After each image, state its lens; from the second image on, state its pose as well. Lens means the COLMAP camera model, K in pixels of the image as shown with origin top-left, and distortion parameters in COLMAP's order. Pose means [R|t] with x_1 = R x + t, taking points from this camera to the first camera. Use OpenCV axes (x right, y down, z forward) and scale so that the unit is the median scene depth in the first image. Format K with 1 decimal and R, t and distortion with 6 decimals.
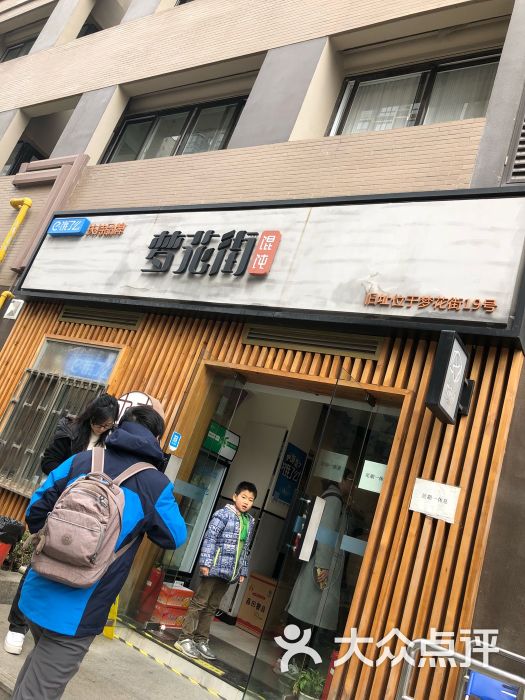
lens RADIAL K [[573.8, 0, 265.9], [0, 573.8, 338.9], [0, 0, 1]] dist [0.029677, -0.039426]
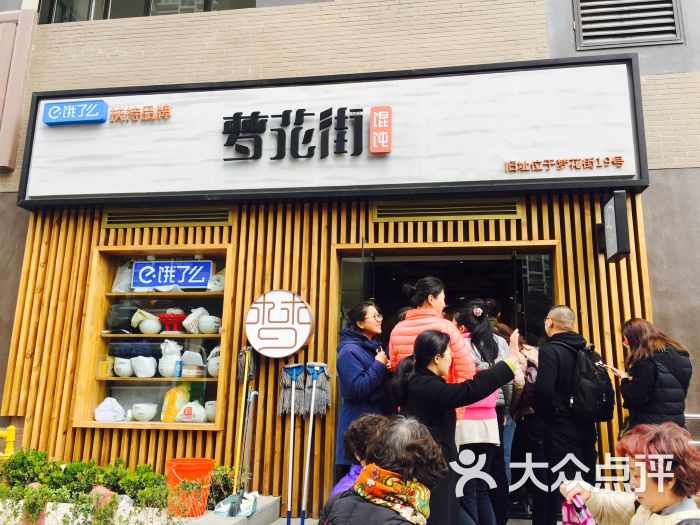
lens RADIAL K [[598.4, 0, 347.9], [0, 598.4, 249.1], [0, 0, 1]] dist [0.041890, -0.024520]
pose [[0.888861, -0.212340, 0.406003, -0.487856], [0.142818, 0.970382, 0.194838, -0.148475], [-0.435350, -0.115199, 0.892860, 0.053740]]
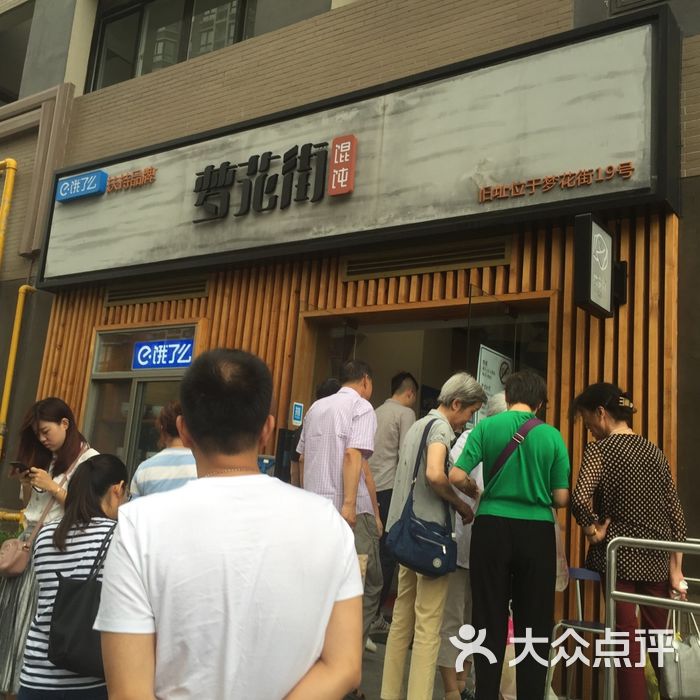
lens RADIAL K [[807.1, 0, 344.6], [0, 807.1, 344.3], [0, 0, 1]] dist [0.041579, 0.000000]
pose [[0.969640, -0.243815, -0.018788, -0.035837], [0.244349, 0.963005, 0.113643, -0.034032], [-0.009615, -0.114783, 0.993344, -0.148061]]
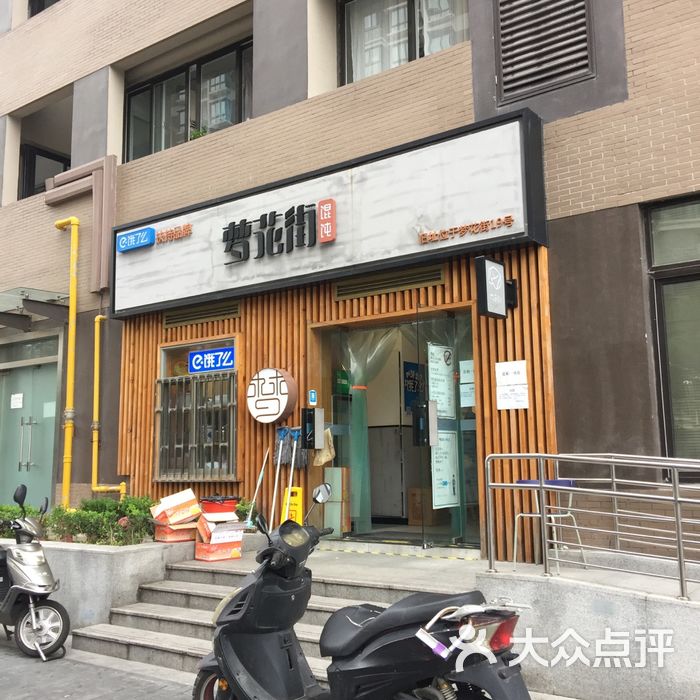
lens RADIAL K [[796.9, 0, 349.7], [0, 796.9, 343.0], [0, 0, 1]] dist [0.055125, 0.000000]
pose [[0.940157, -0.337504, -0.046866, 0.031588], [0.340636, 0.927501, 0.153976, -0.142316], [-0.008499, -0.160726, 0.986962, -0.573674]]
